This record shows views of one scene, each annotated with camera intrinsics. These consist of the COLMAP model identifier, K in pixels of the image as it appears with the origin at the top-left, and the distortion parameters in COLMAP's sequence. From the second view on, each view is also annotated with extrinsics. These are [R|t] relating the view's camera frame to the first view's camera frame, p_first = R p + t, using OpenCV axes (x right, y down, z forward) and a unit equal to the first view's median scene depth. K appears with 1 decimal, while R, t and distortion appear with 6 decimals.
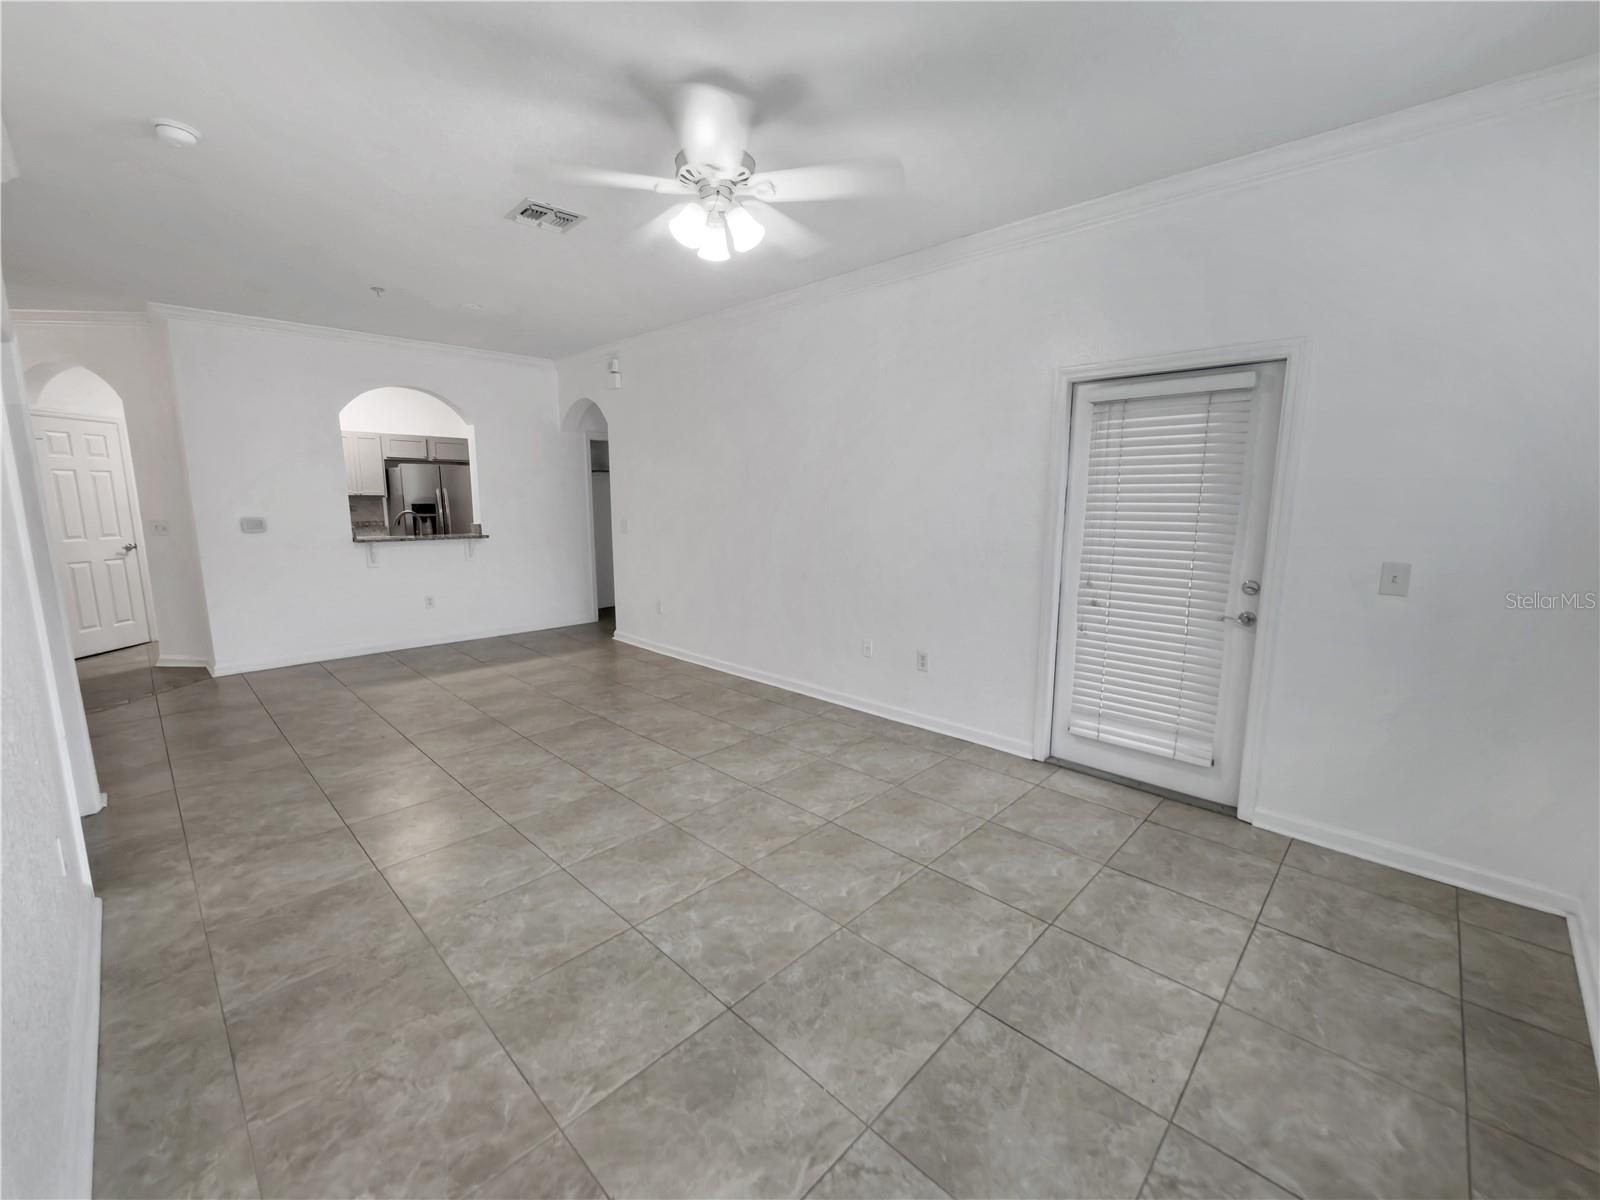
lens RADIAL K [[653.4, 0, 800.0], [0, 653.4, 600.0], [0, 0, 1]] dist [-0.001339, -0.000171]
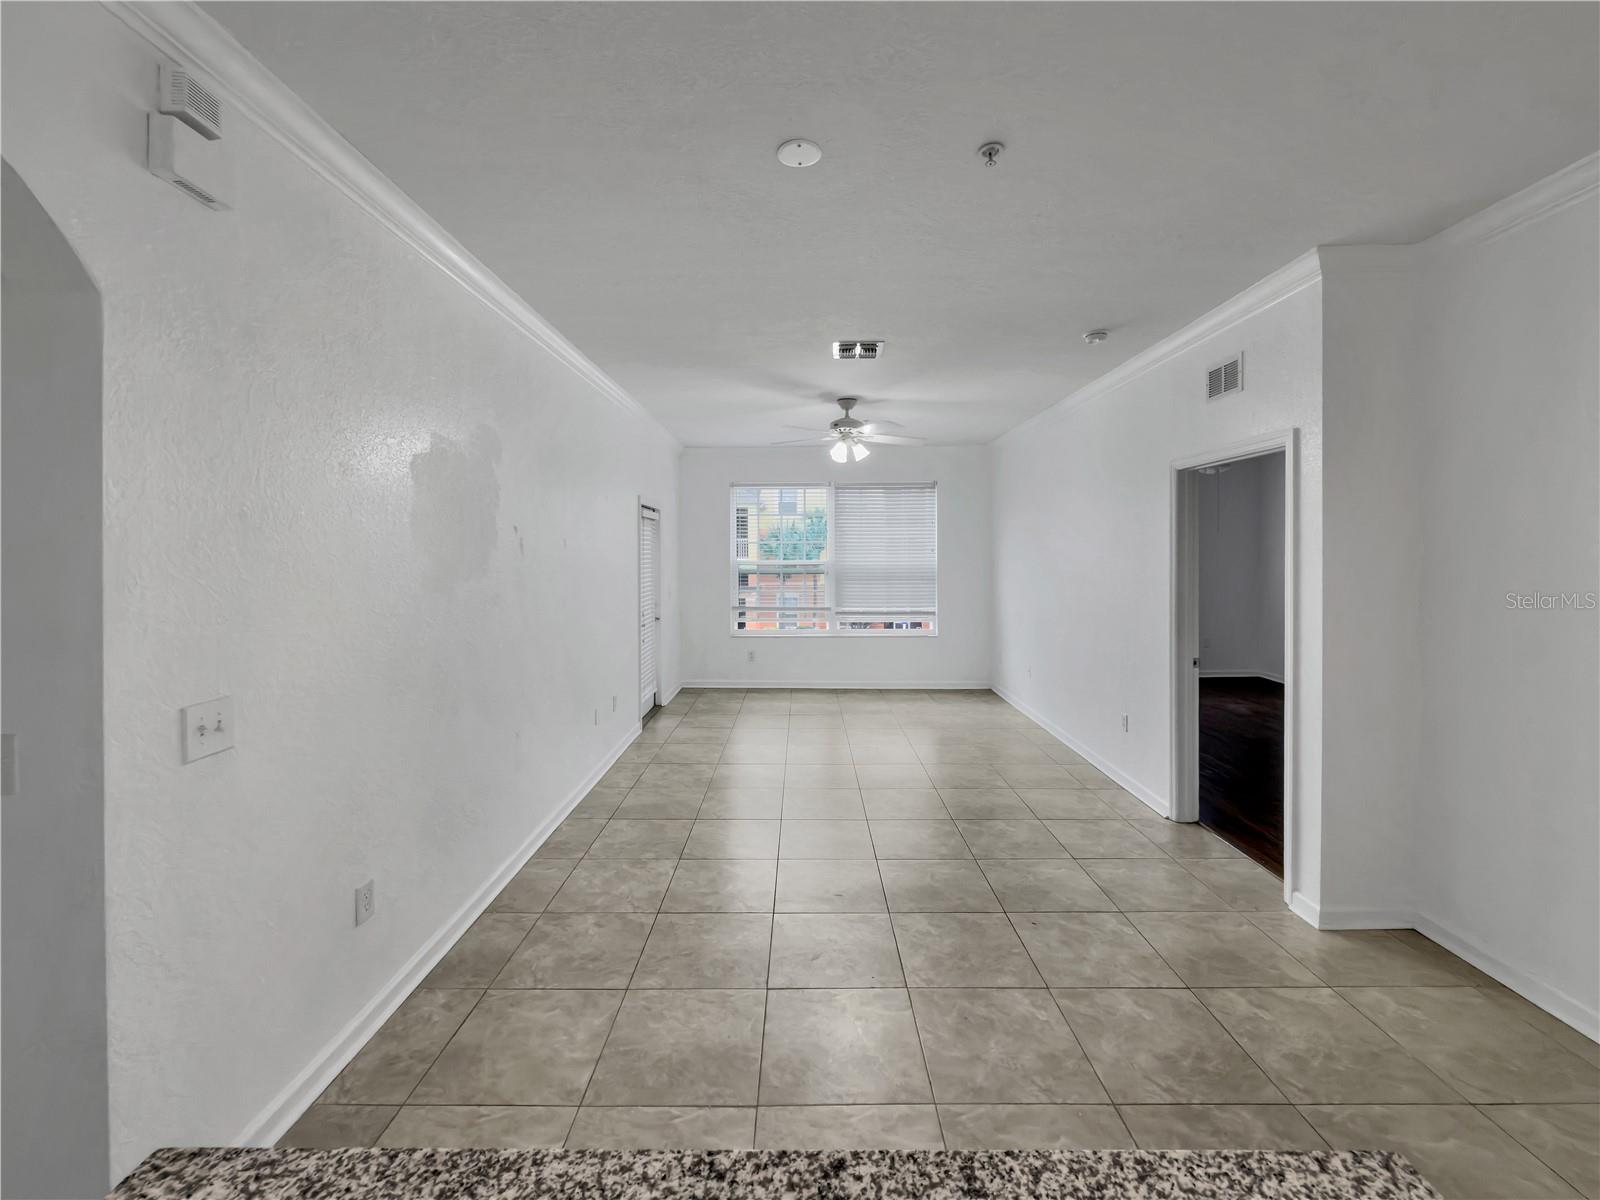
lens RADIAL K [[668.9, 0, 801.5], [0, 668.9, 544.7], [0, 0, 1]] dist [0.000136, -0.000162]
pose [[-0.692201, -0.002869, 0.721699, -1.122167], [0.098351, 0.990288, 0.098267, -0.336342], [-0.714972, 0.139000, -0.685197, 1.836678]]
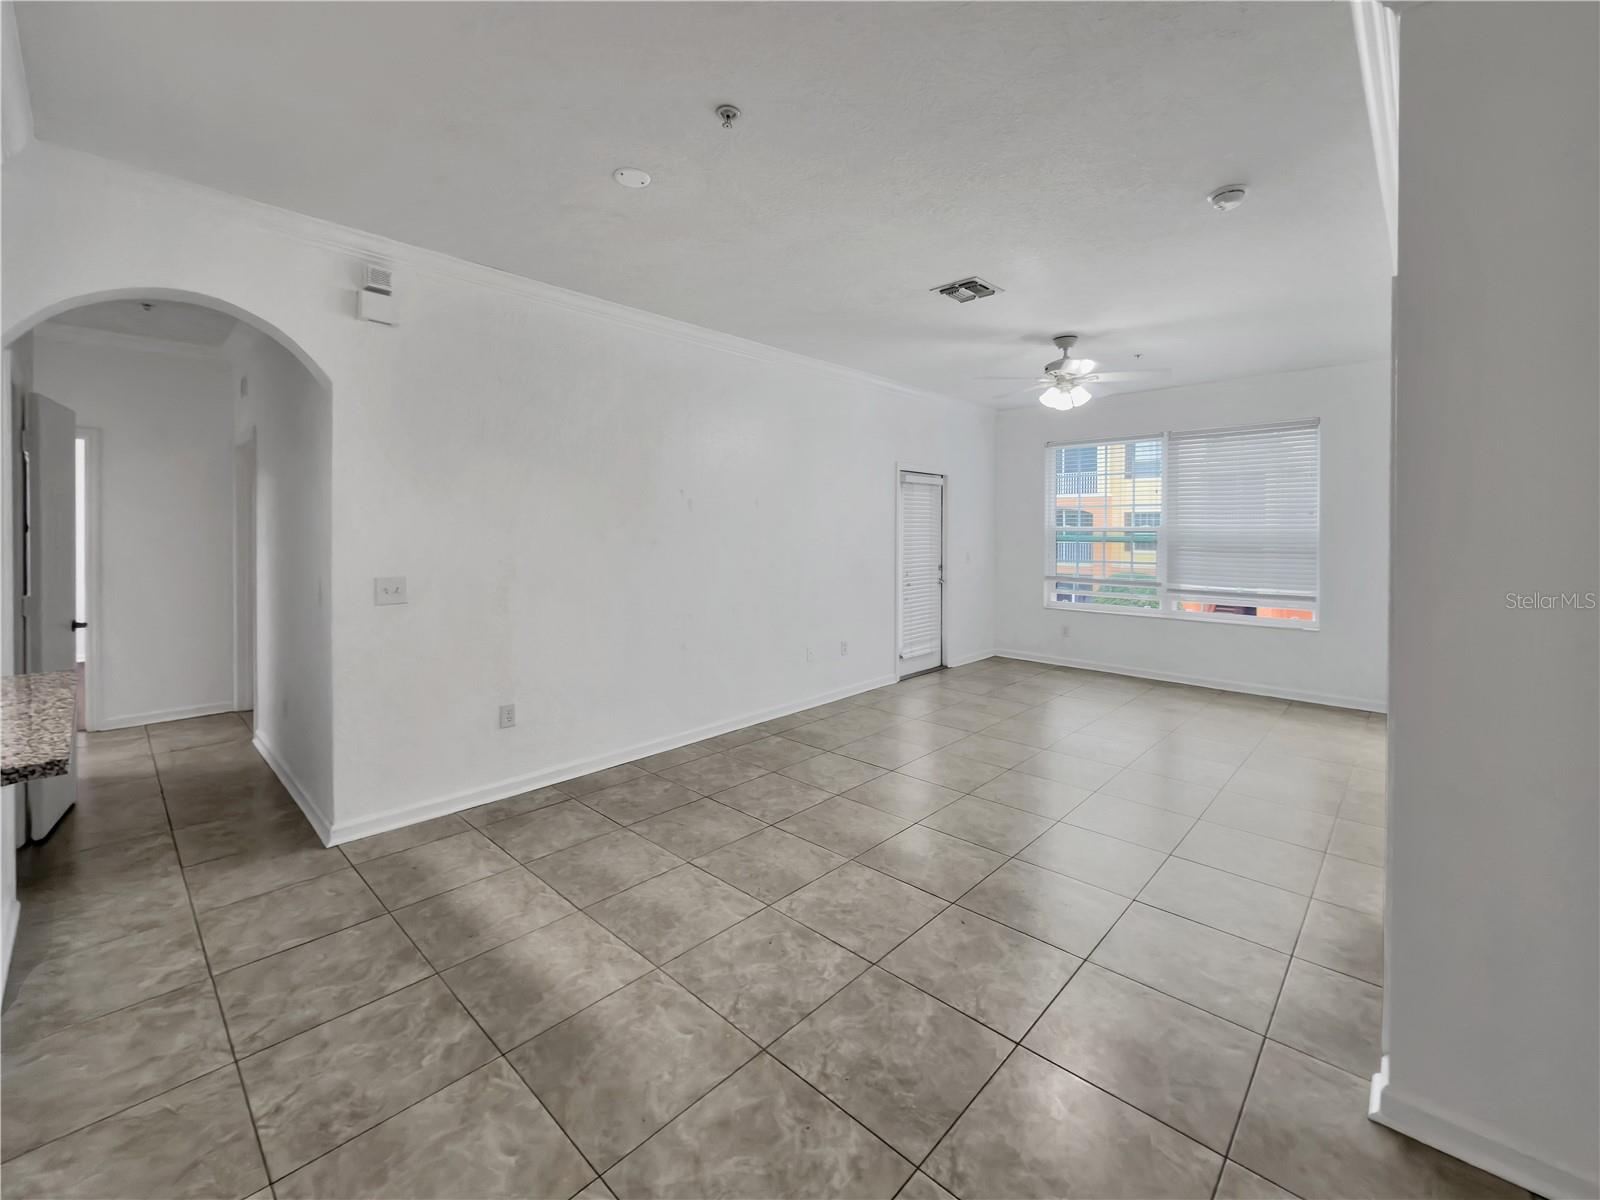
lens RADIAL K [[678.2, 0, 796.8], [0, 678.2, 521.1], [0, 0, 1]] dist [0.001263, 0.000405]
pose [[-0.007773, -0.001536, 0.999969, -1.451298], [0.143338, 0.989670, 0.002634, -0.219157], [-0.989643, 0.143354, -0.007473, 1.254834]]
